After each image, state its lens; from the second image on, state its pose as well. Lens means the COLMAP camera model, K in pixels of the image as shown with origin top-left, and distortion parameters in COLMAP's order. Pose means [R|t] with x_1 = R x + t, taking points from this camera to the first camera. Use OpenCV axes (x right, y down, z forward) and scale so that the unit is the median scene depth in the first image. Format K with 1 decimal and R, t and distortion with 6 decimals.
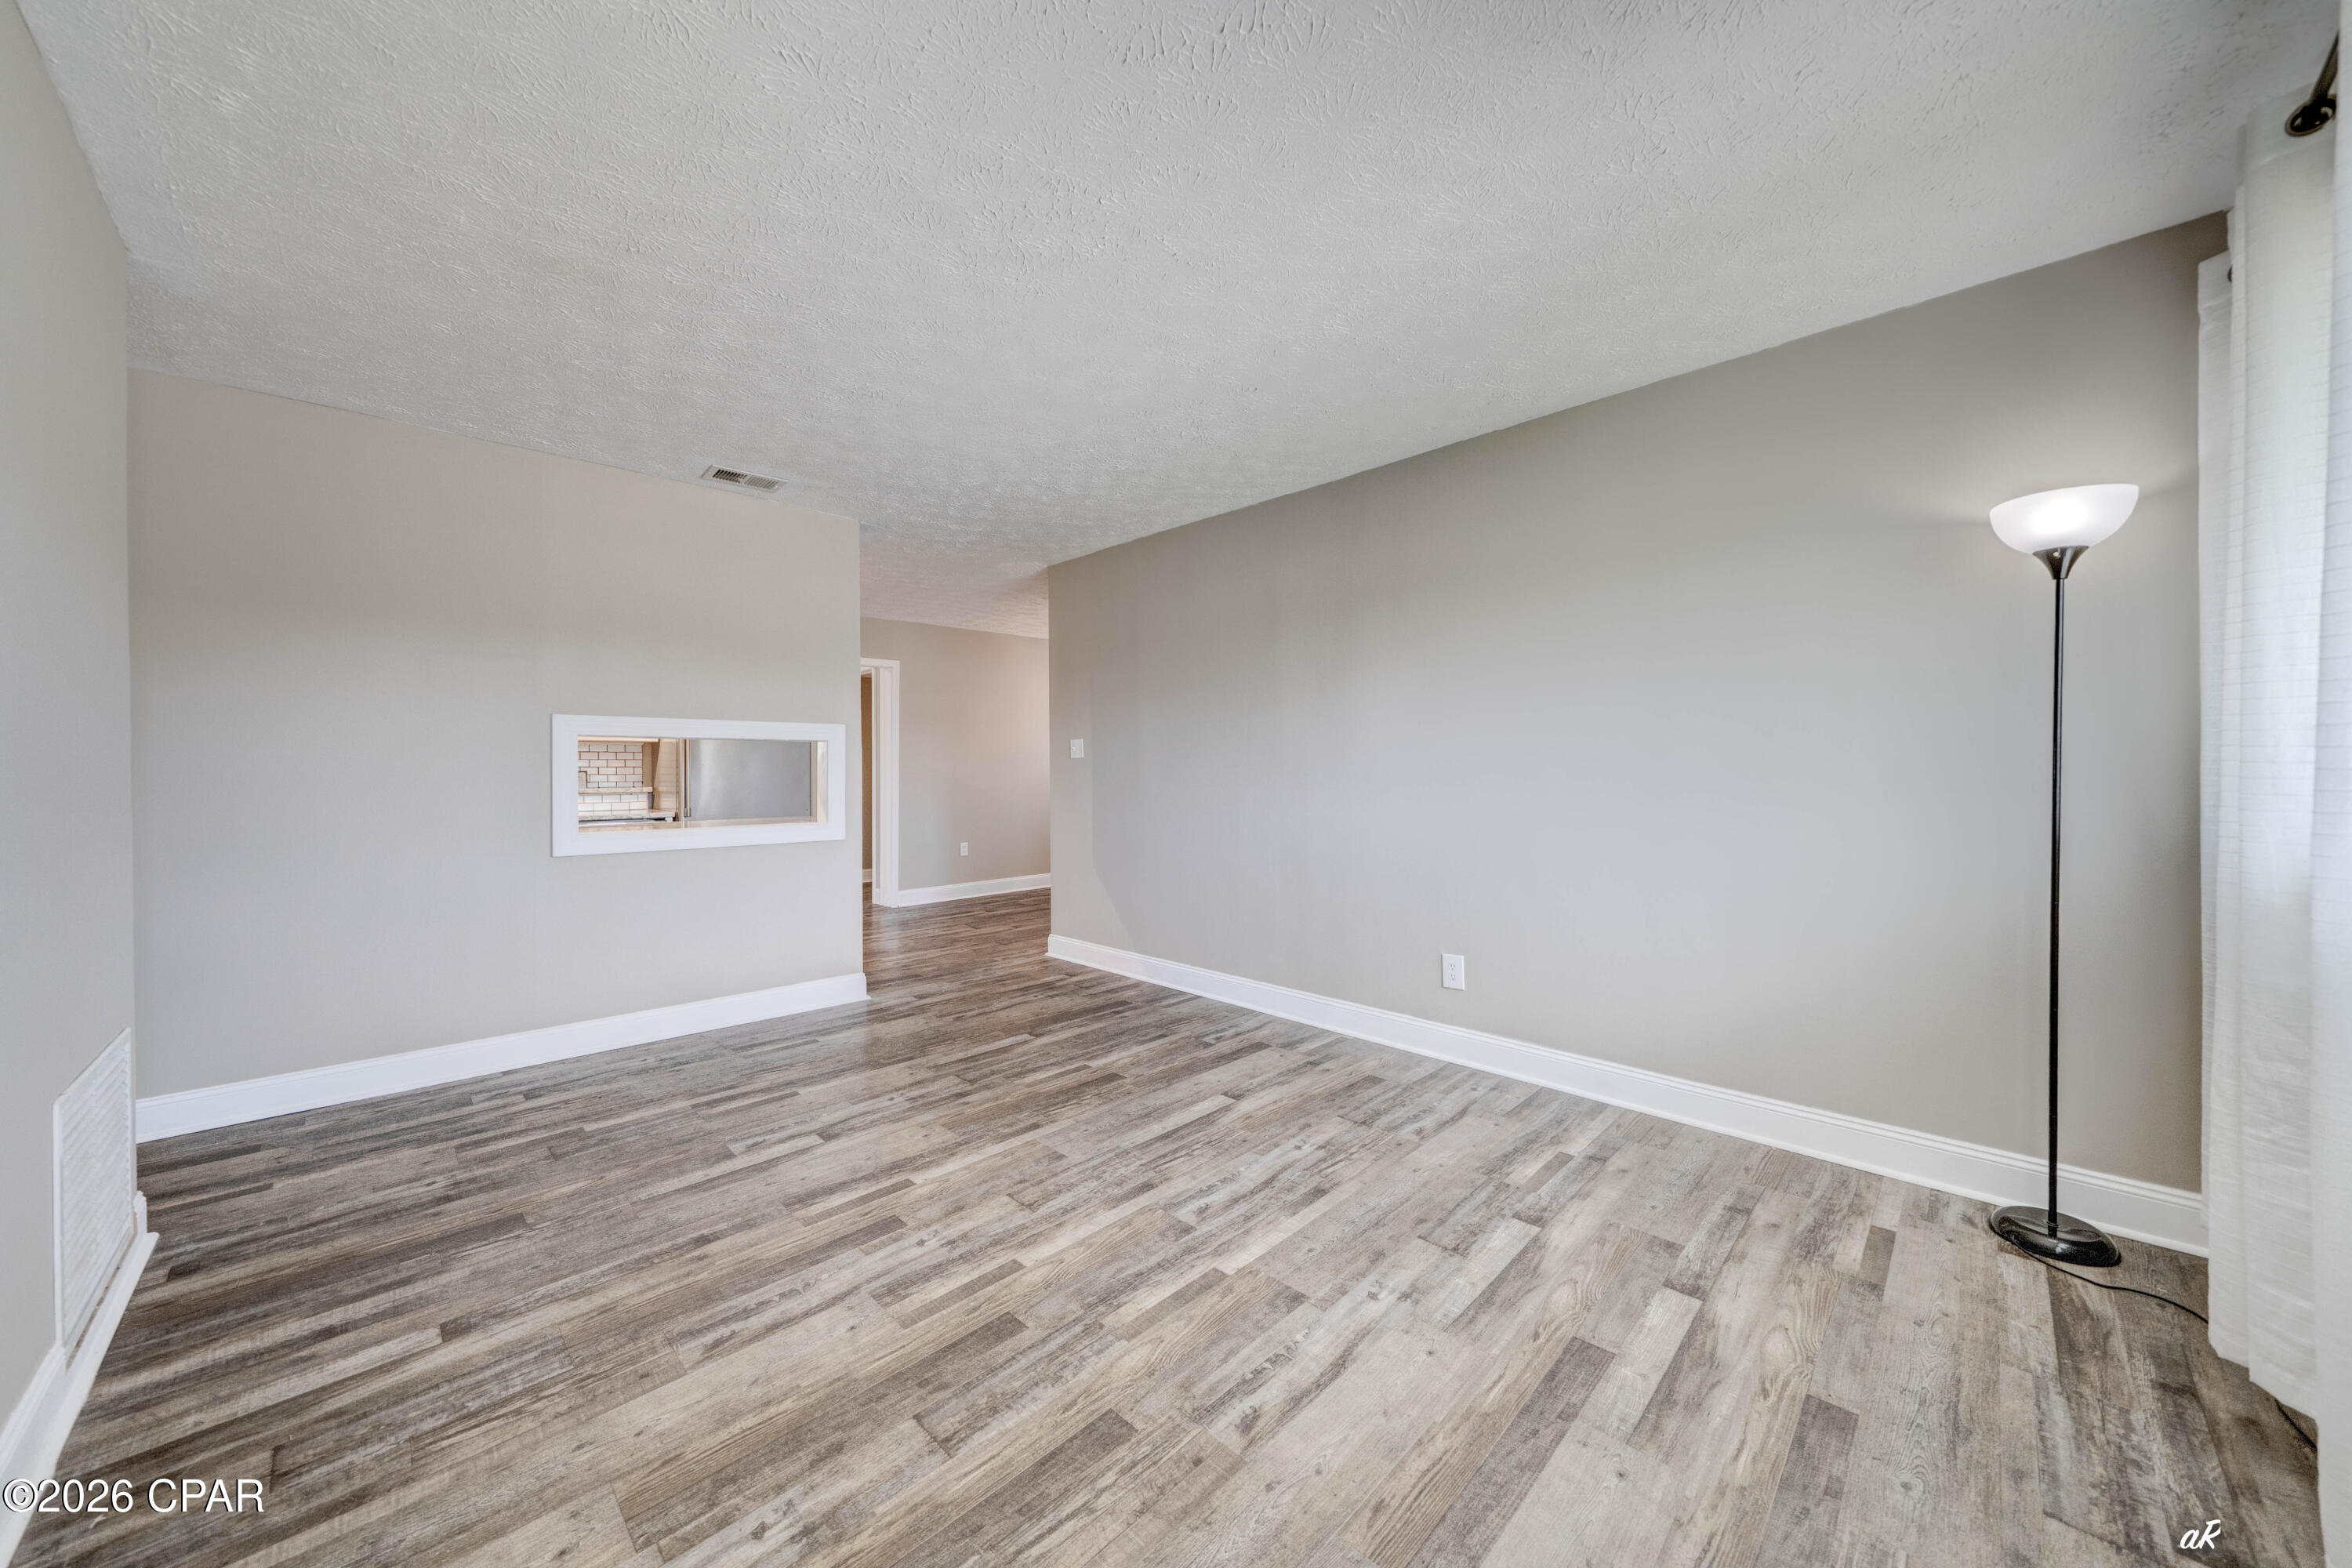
lens RADIAL K [[814.9, 0, 1167.0], [0, 814.9, 781.1], [0, 0, 1]] dist [-0.003208, -0.000184]
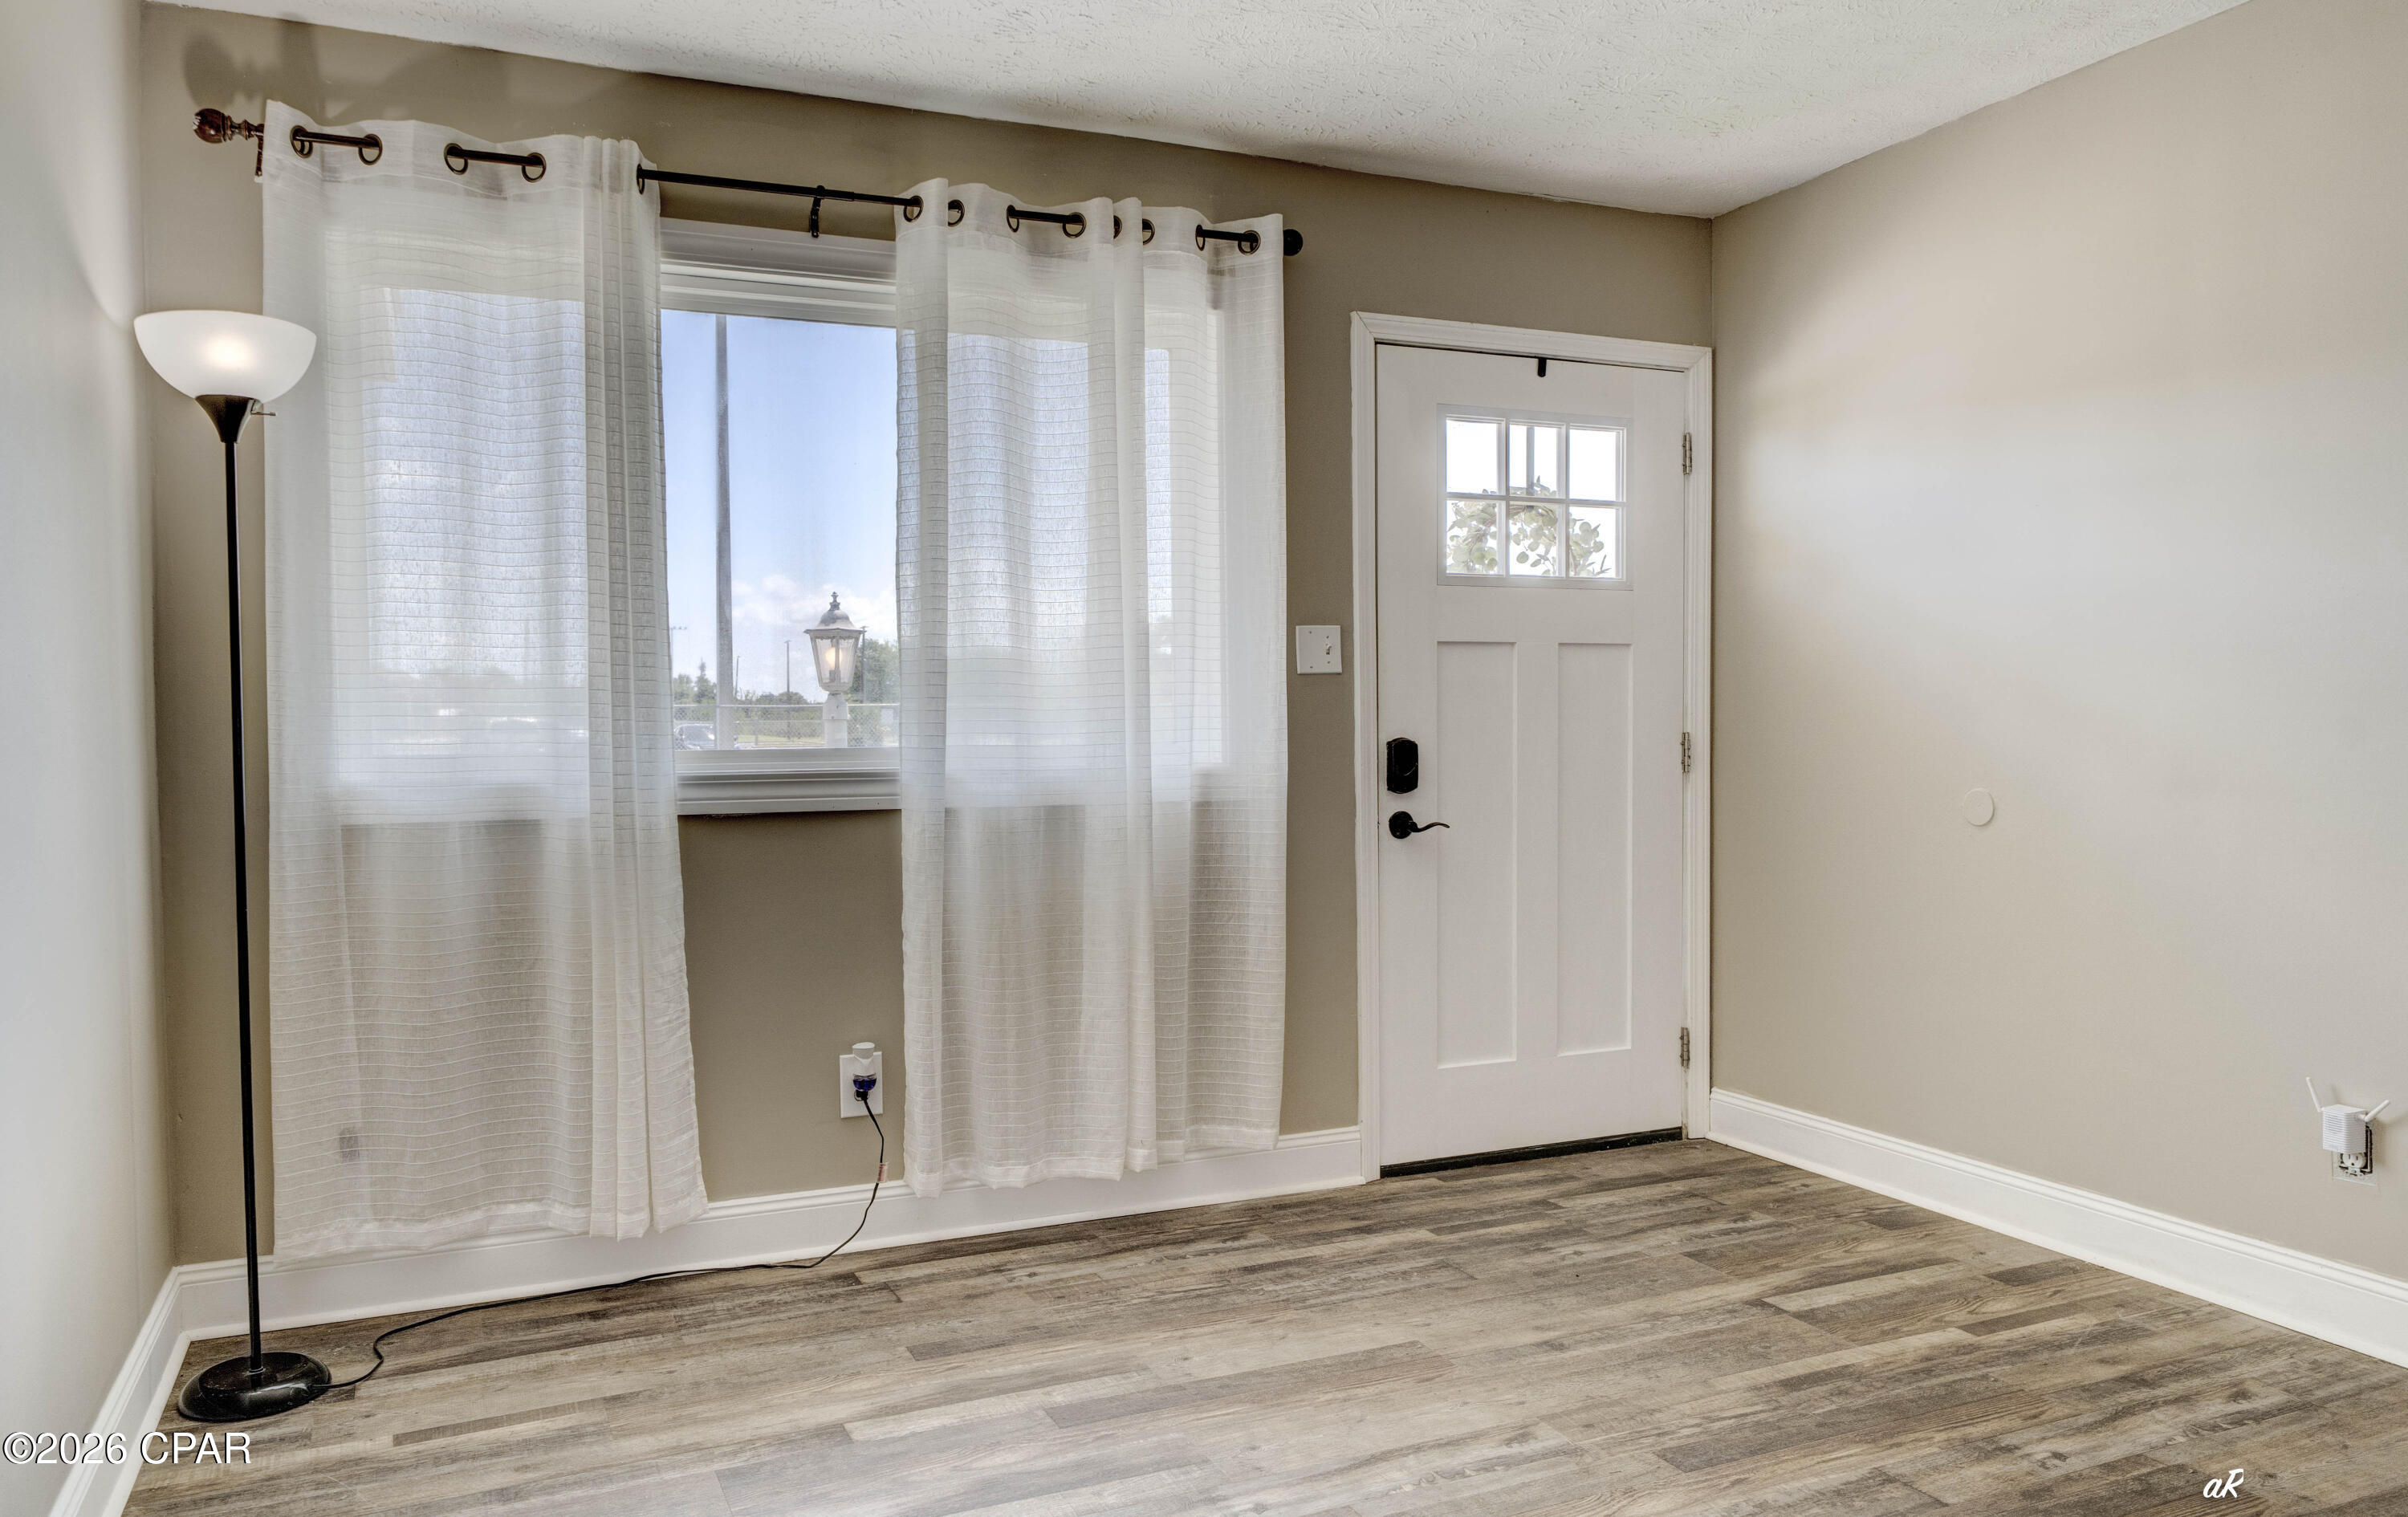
lens RADIAL K [[1660.5, 0, 1141.1], [0, 1660.5, 762.8], [0, 0, 1]] dist [0.003470, 0.002035]
pose [[-0.926229, 0.004339, 0.376937, -0.126372], [0.019927, 0.999099, 0.037466, -0.009171], [-0.376435, 0.042214, -0.925481, 1.759007]]
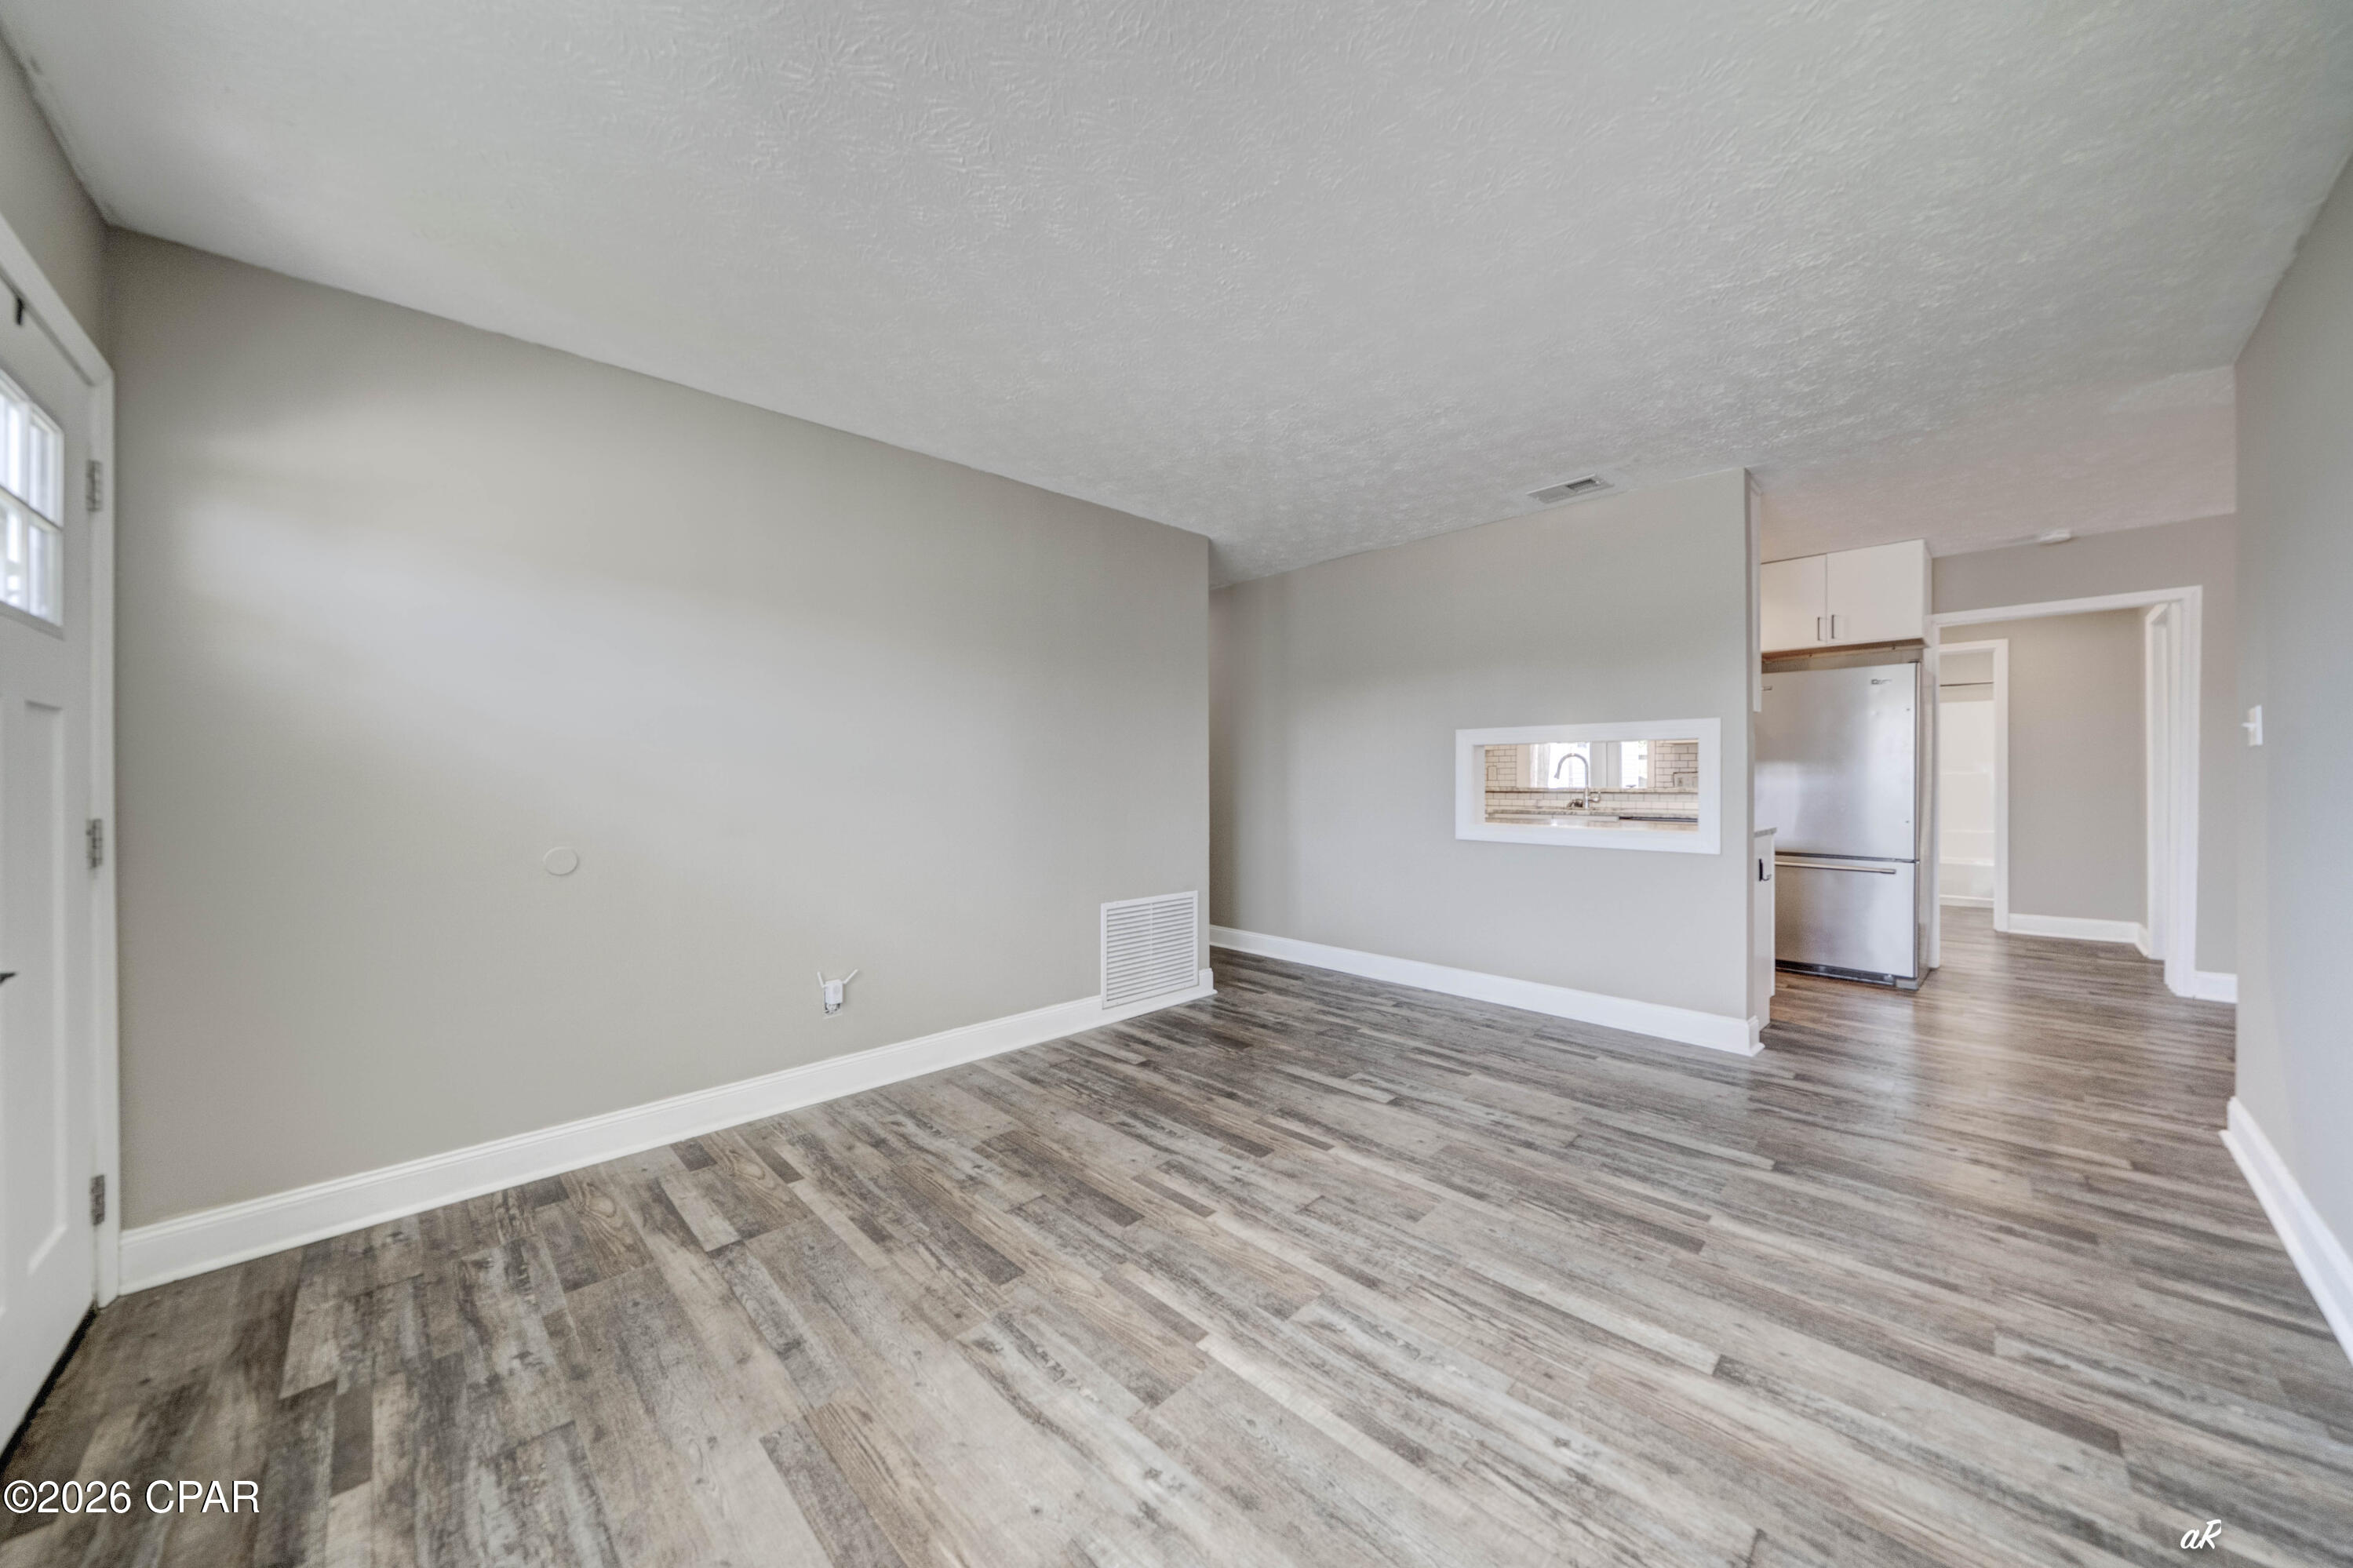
lens RADIAL K [[825.9, 0, 1200.3], [0, 825.9, 774.5], [0, 0, 1]] dist [-0.005474, -0.000146]
pose [[0.010914, 0.004423, -0.999931, 0.797965], [-0.008605, 0.999954, 0.004329, -0.015964], [0.999903, 0.008557, 0.010952, 0.811037]]
